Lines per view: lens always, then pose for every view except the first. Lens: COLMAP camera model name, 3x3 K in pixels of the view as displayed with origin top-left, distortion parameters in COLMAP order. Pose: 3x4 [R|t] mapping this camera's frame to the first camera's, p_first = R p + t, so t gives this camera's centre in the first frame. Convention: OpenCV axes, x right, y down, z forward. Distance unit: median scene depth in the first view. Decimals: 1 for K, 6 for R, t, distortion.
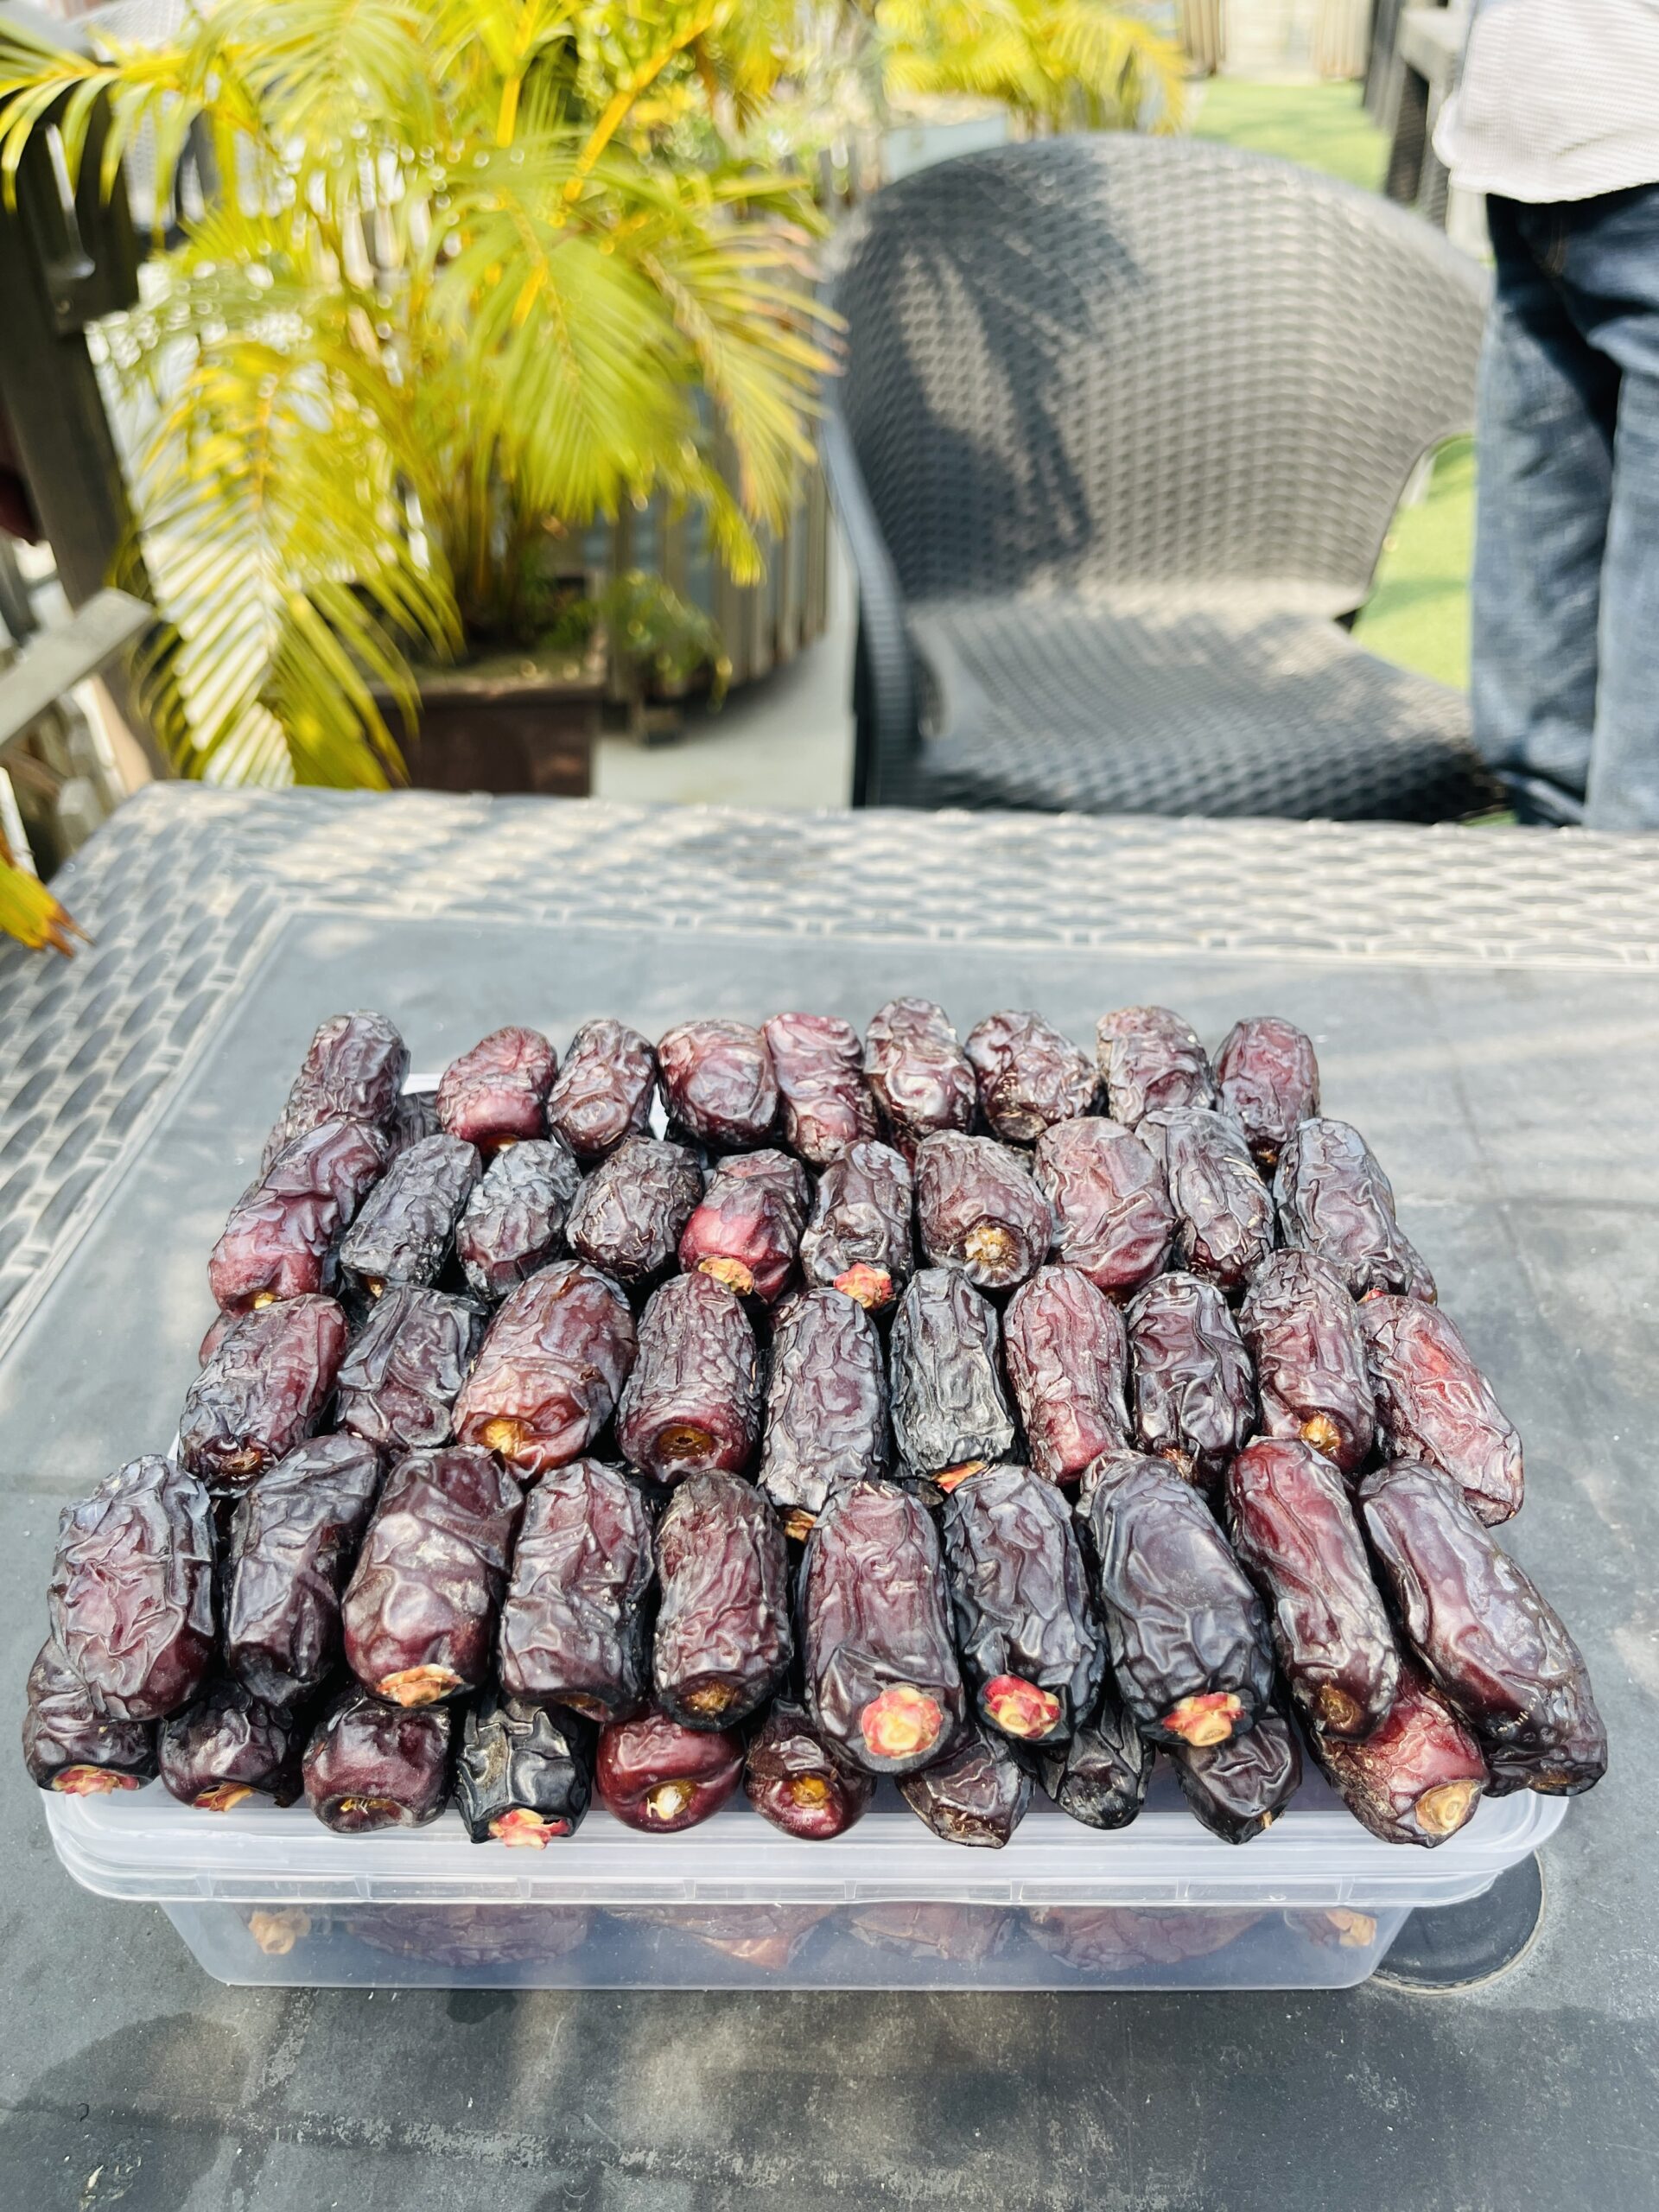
lens RADIAL K [[1671.2, 0, 829.5], [0, 1671.2, 1106.0], [0, 0, 1]] dist [0.042406, -0.076301]
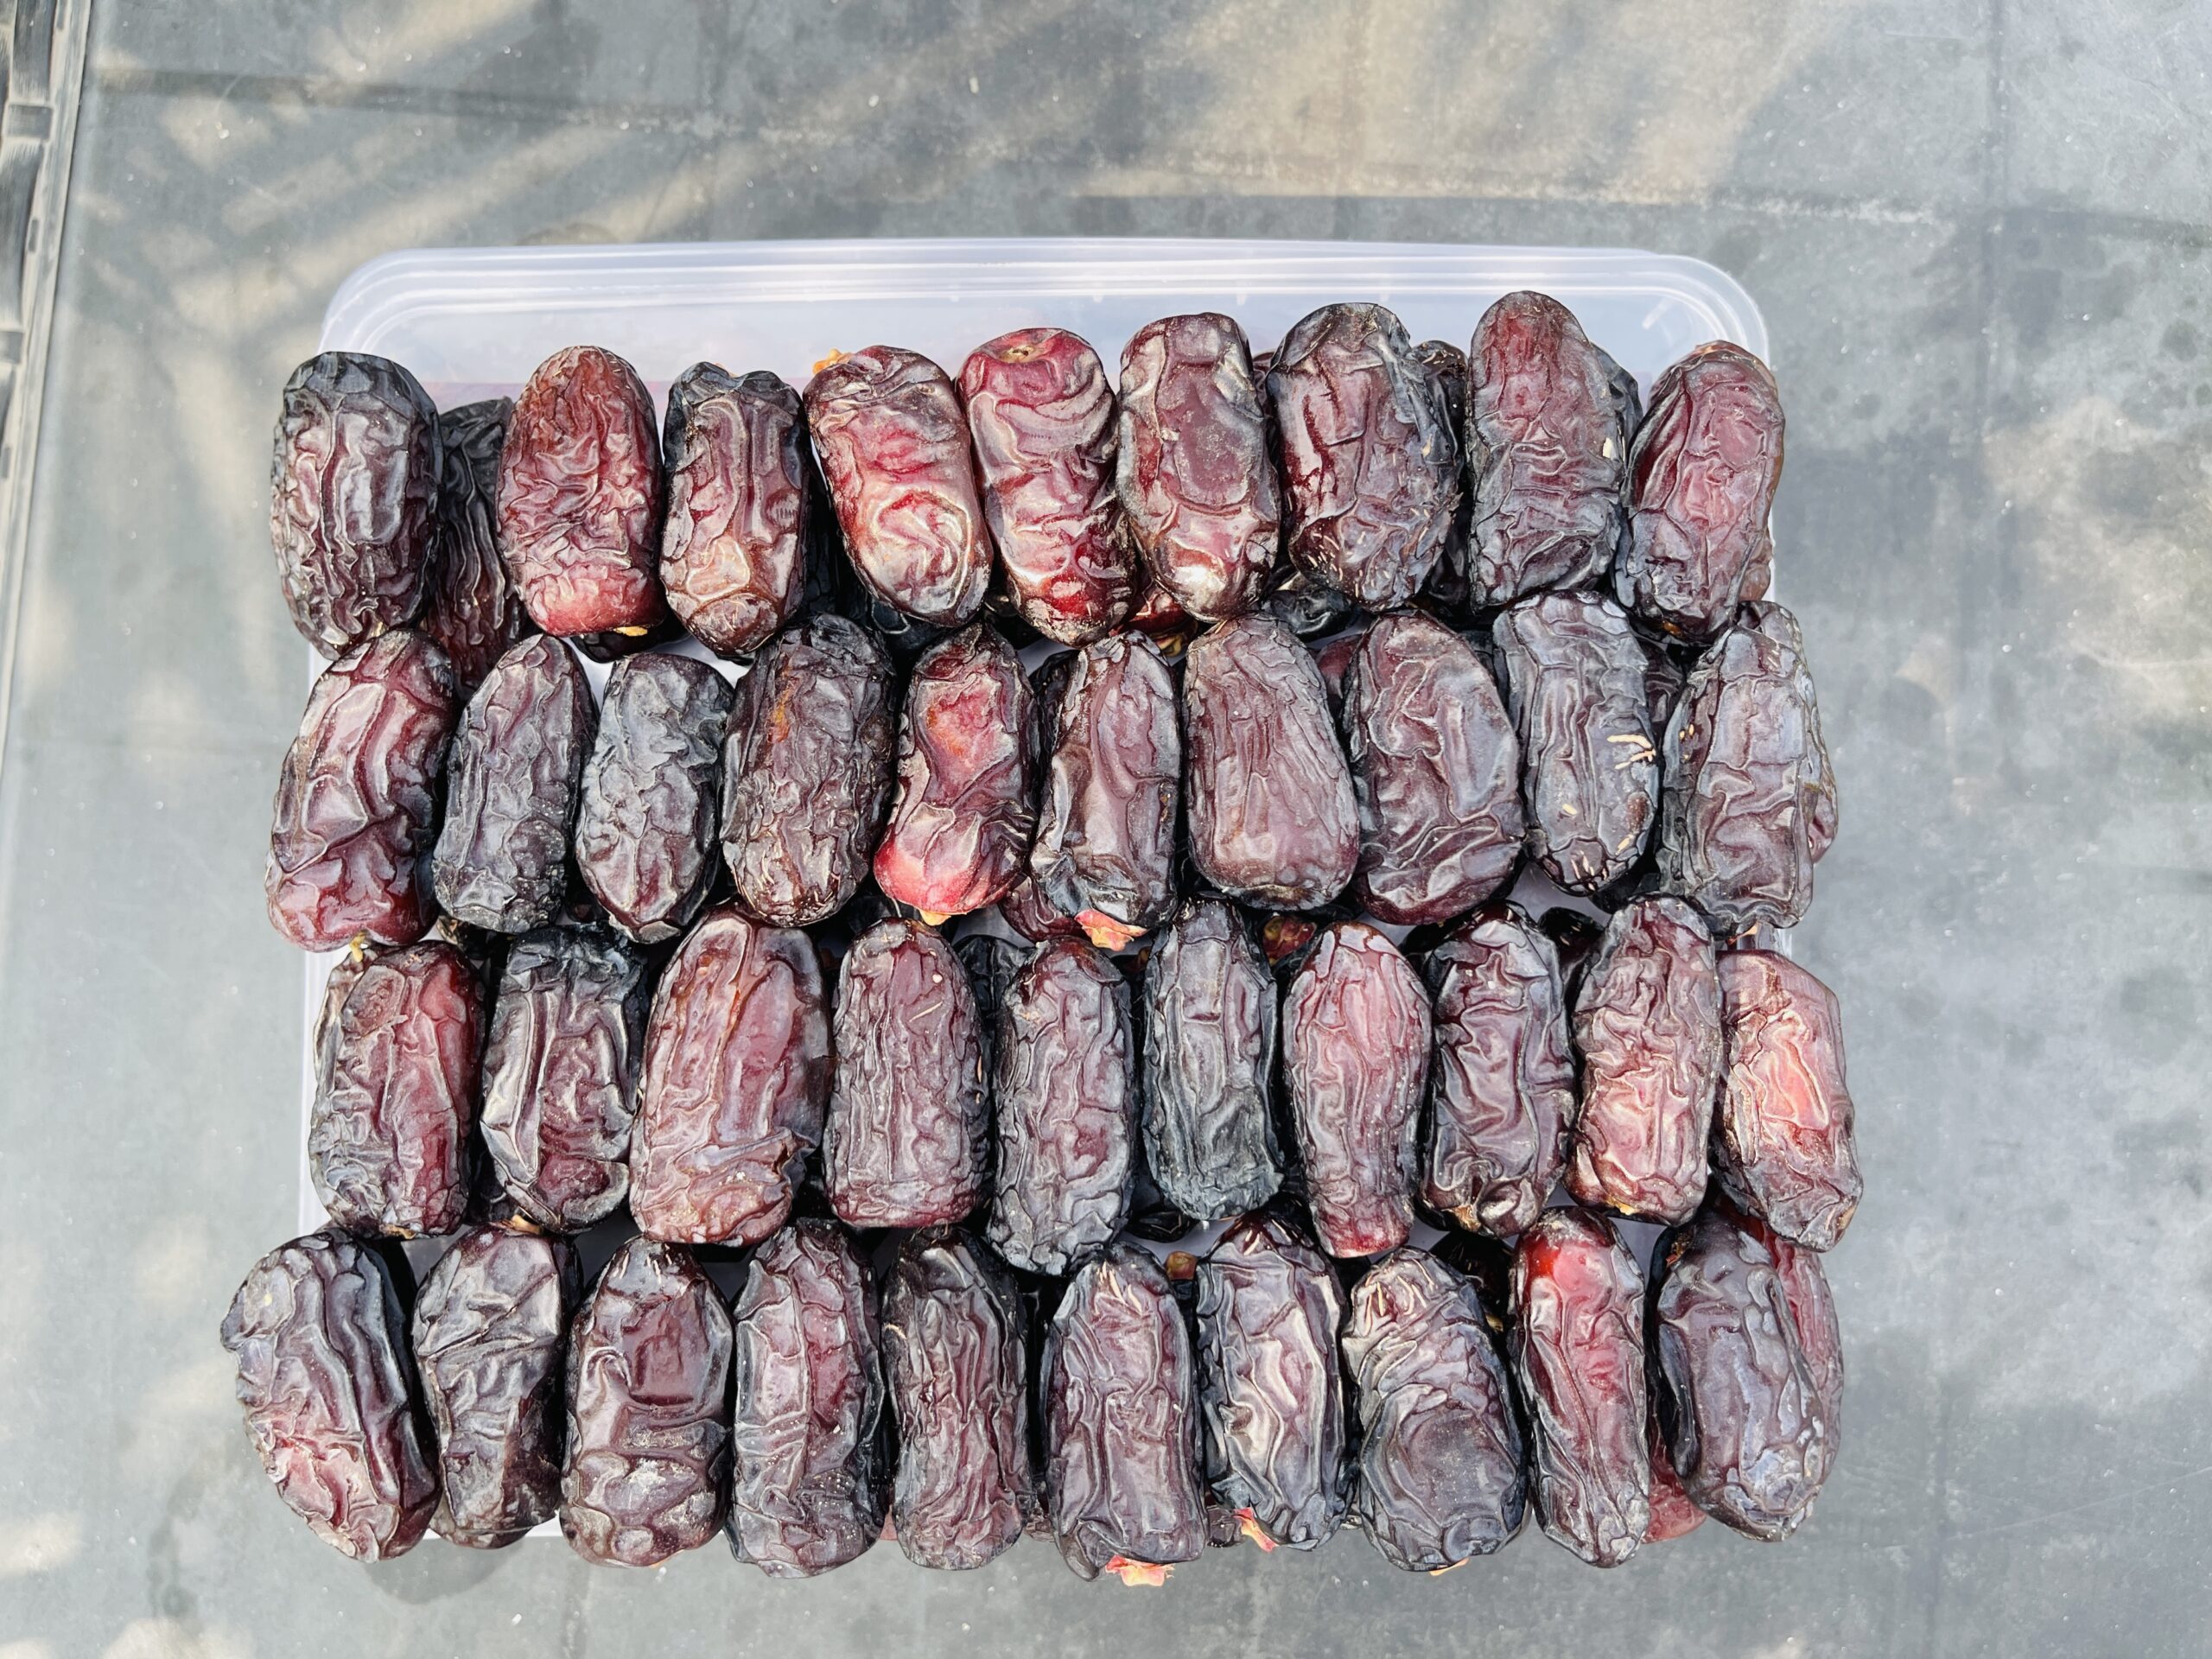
lens RADIAL K [[1671.2, 0, 1091.5], [0, 1671.2, 845.4], [0, 0, 1]] dist [0.042406, -0.076301]
pose [[0.999964, -0.008107, 0.002593, 0.009319], [0.003115, 0.632083, 0.774895, -0.559064], [-0.007921, -0.774858, 0.632085, 0.559021]]
